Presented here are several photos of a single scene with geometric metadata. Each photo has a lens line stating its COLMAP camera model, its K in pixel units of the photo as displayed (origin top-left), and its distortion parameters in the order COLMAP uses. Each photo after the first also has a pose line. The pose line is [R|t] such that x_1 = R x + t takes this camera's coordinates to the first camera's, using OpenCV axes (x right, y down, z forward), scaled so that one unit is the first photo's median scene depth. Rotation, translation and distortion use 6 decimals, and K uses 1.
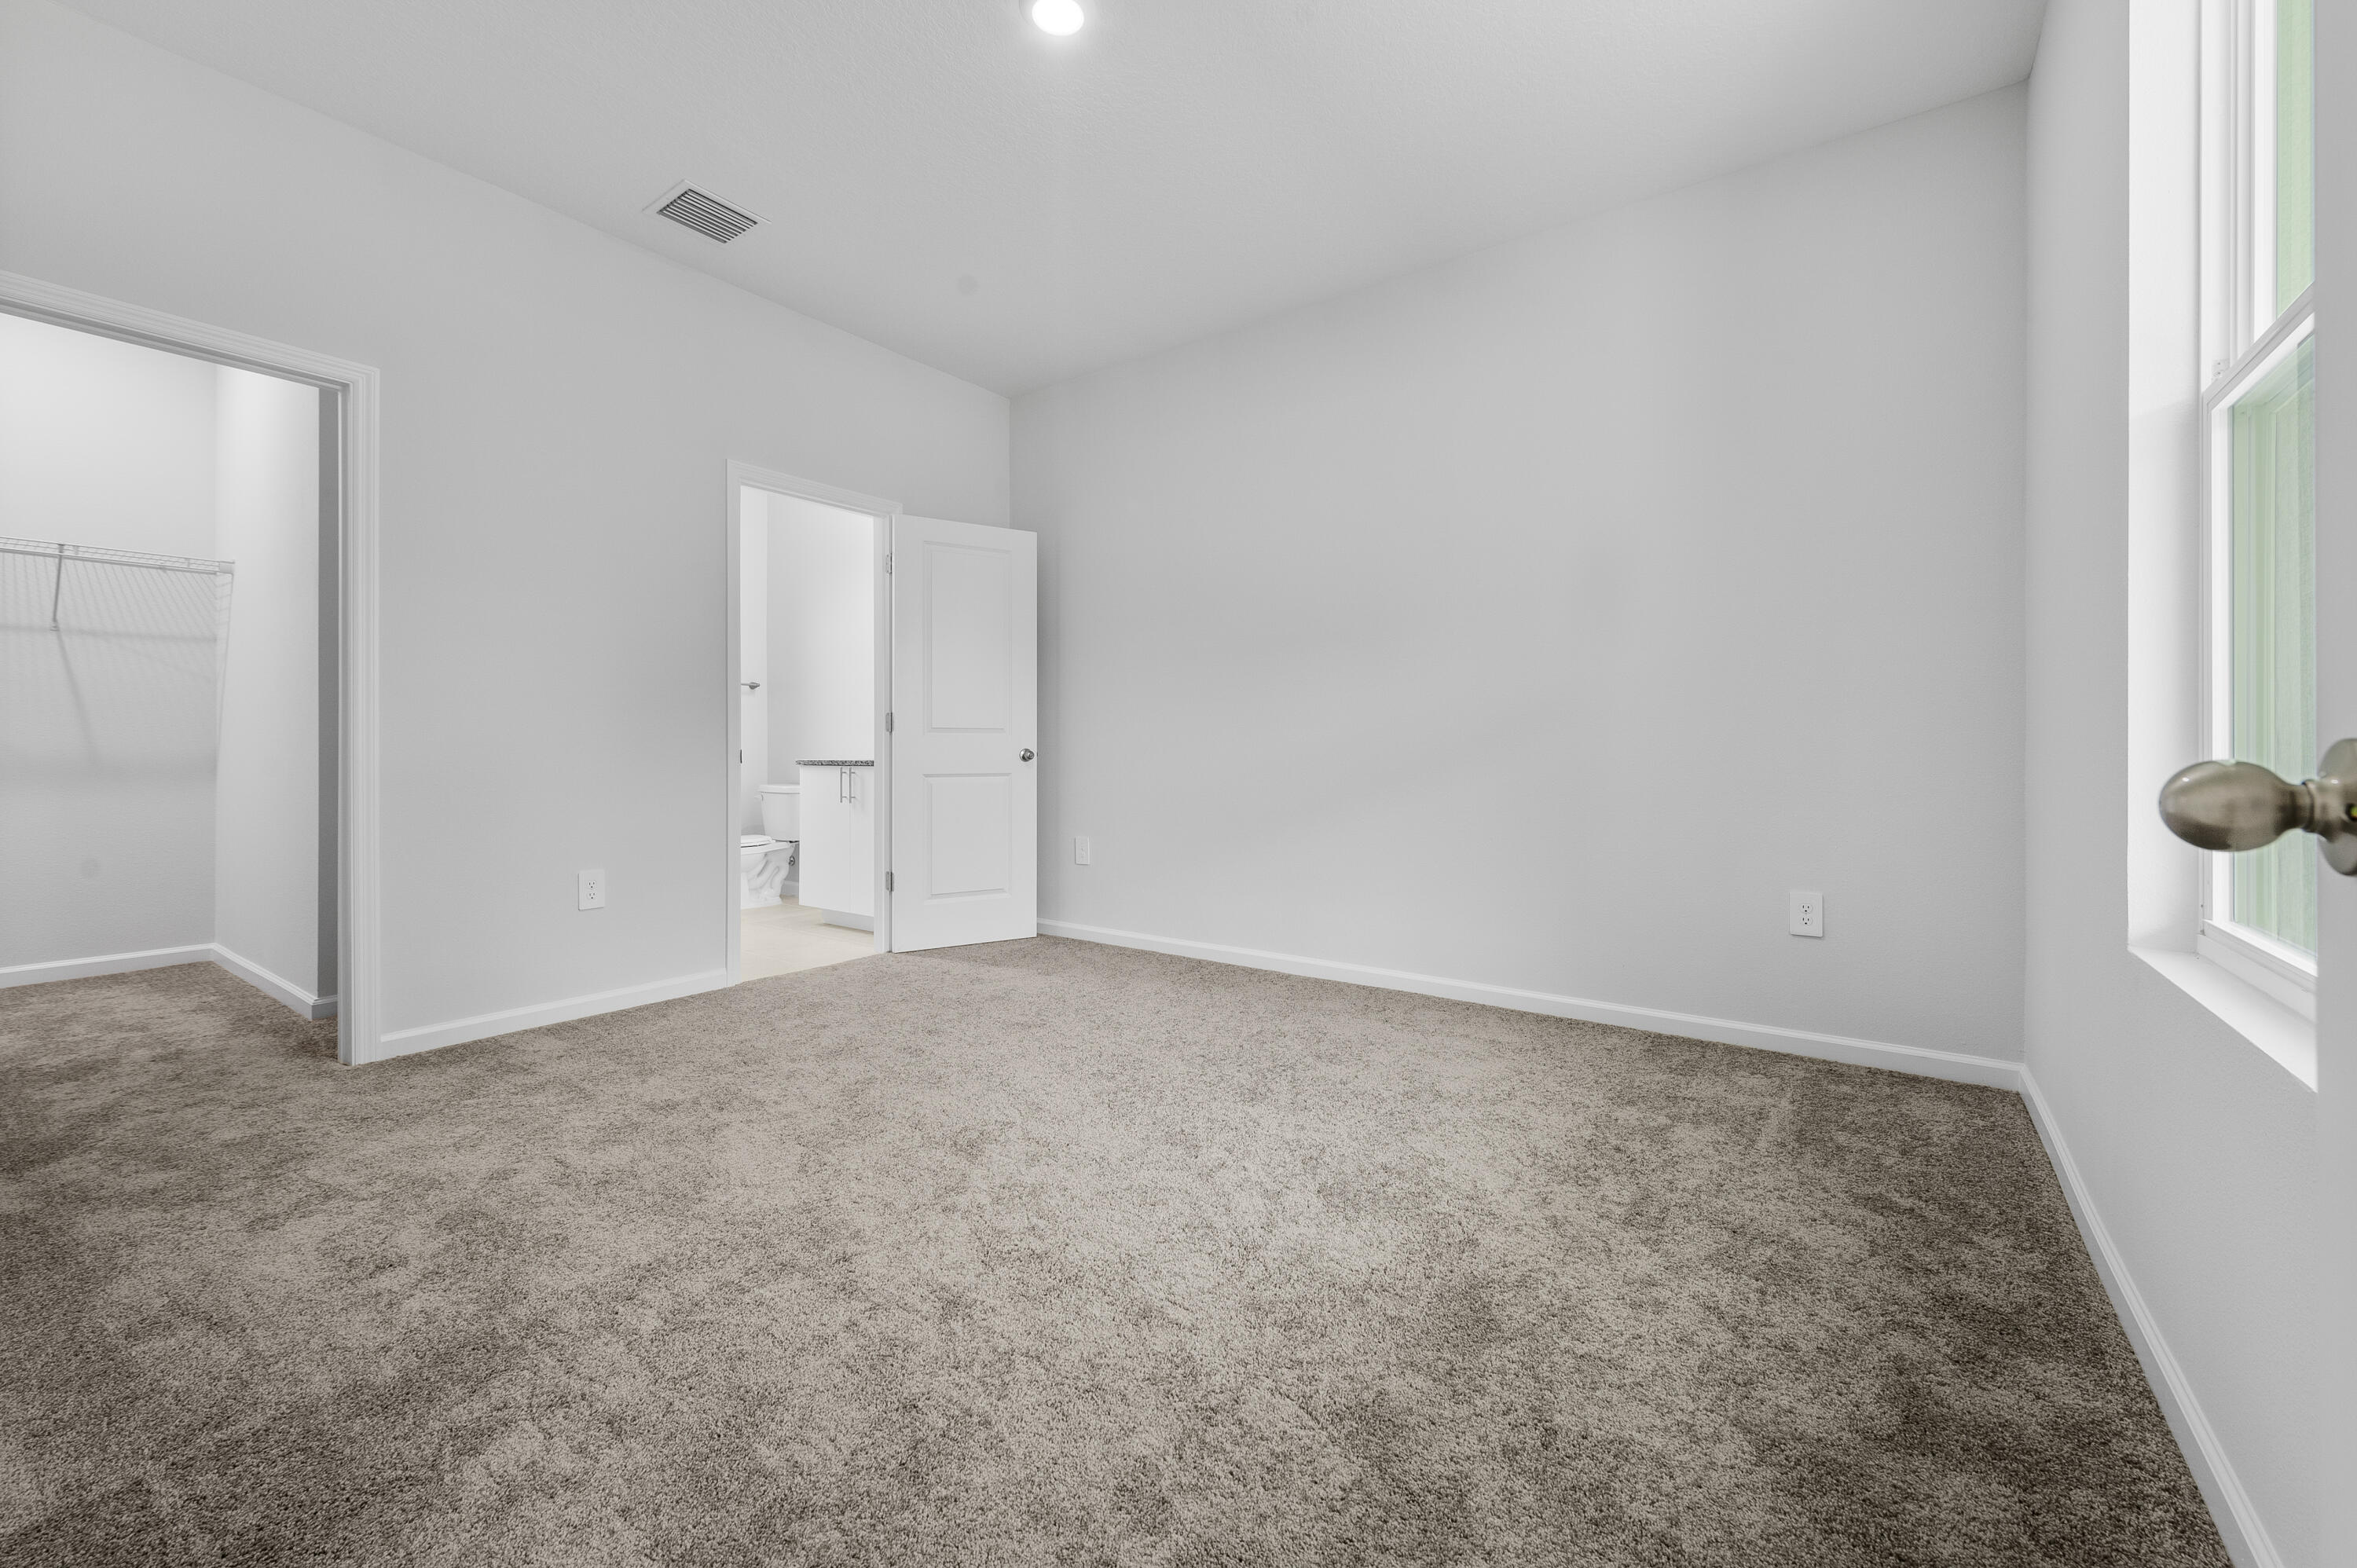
lens RADIAL K [[945.7, 0, 1175.0], [0, 945.7, 751.1], [0, 0, 1]] dist [0.013788, -0.004481]
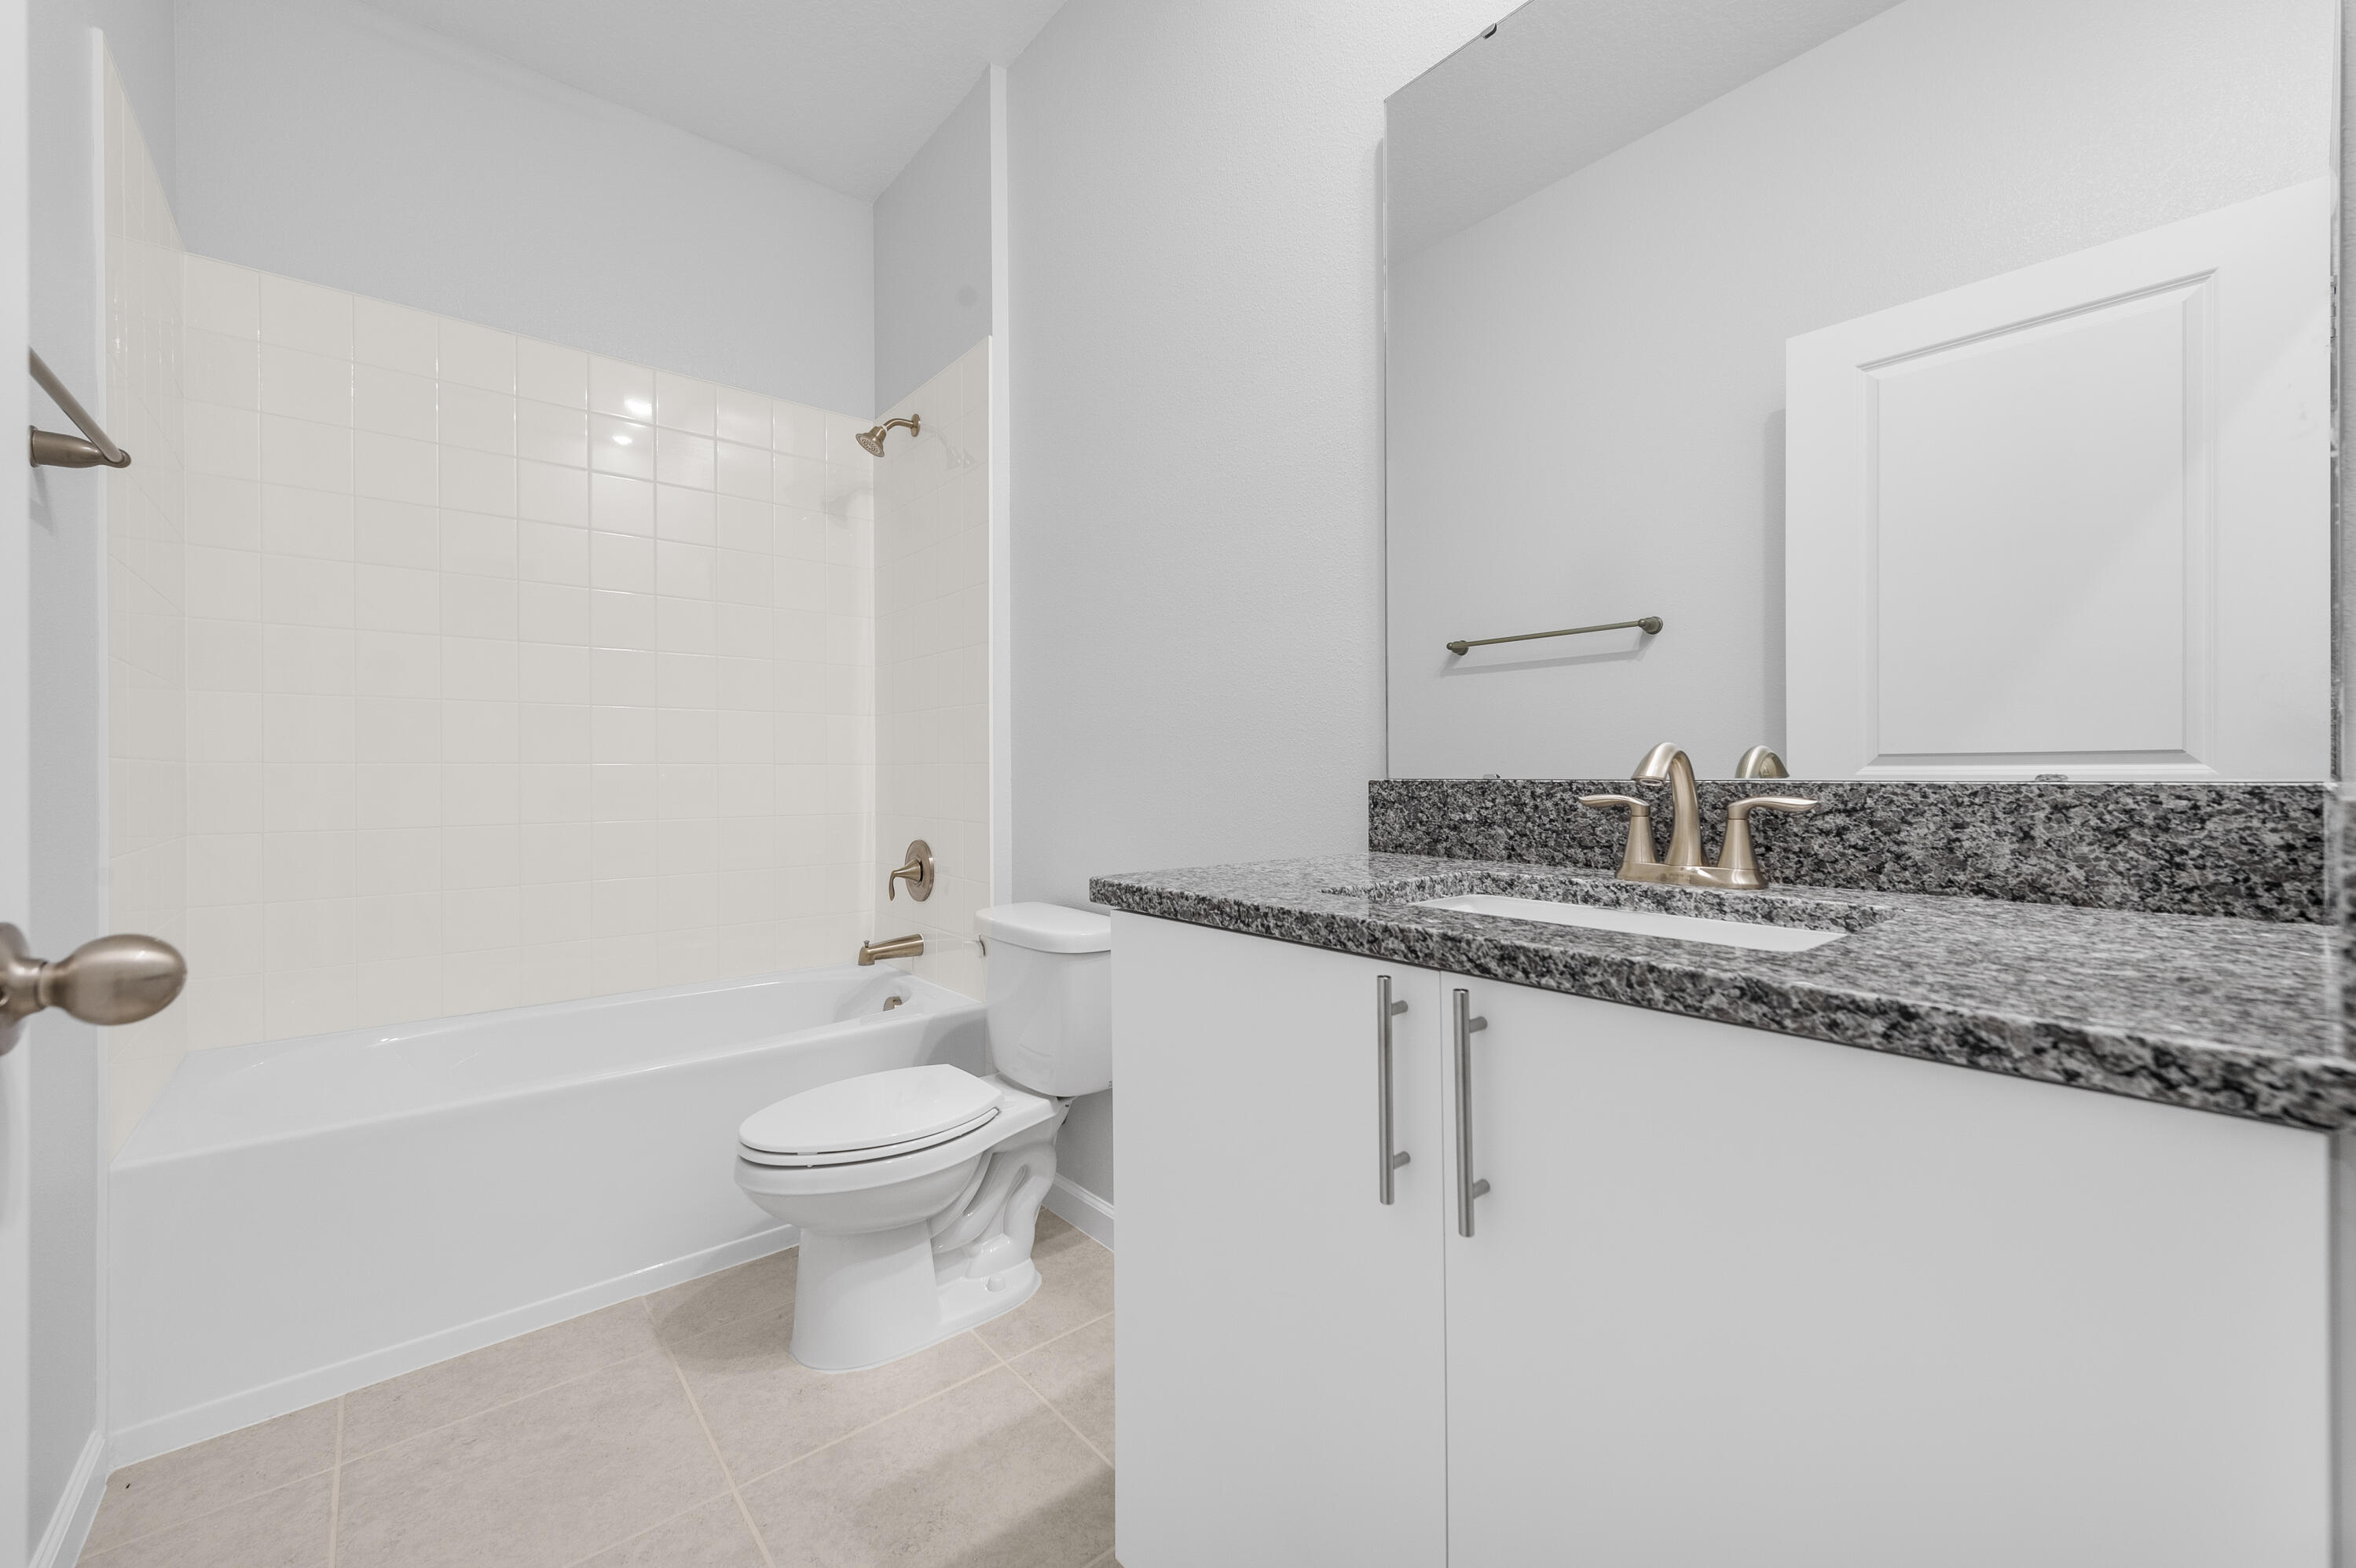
lens RADIAL K [[920.3, 0, 1166.7], [0, 920.3, 785.9], [0, 0, 1]] dist [-0.001402, -0.000383]
pose [[0.966754, 0.002197, -0.255701, -0.349440], [-0.003233, 0.999988, -0.003634, -0.011715], [0.255690, 0.004340, 0.966749, 0.847548]]
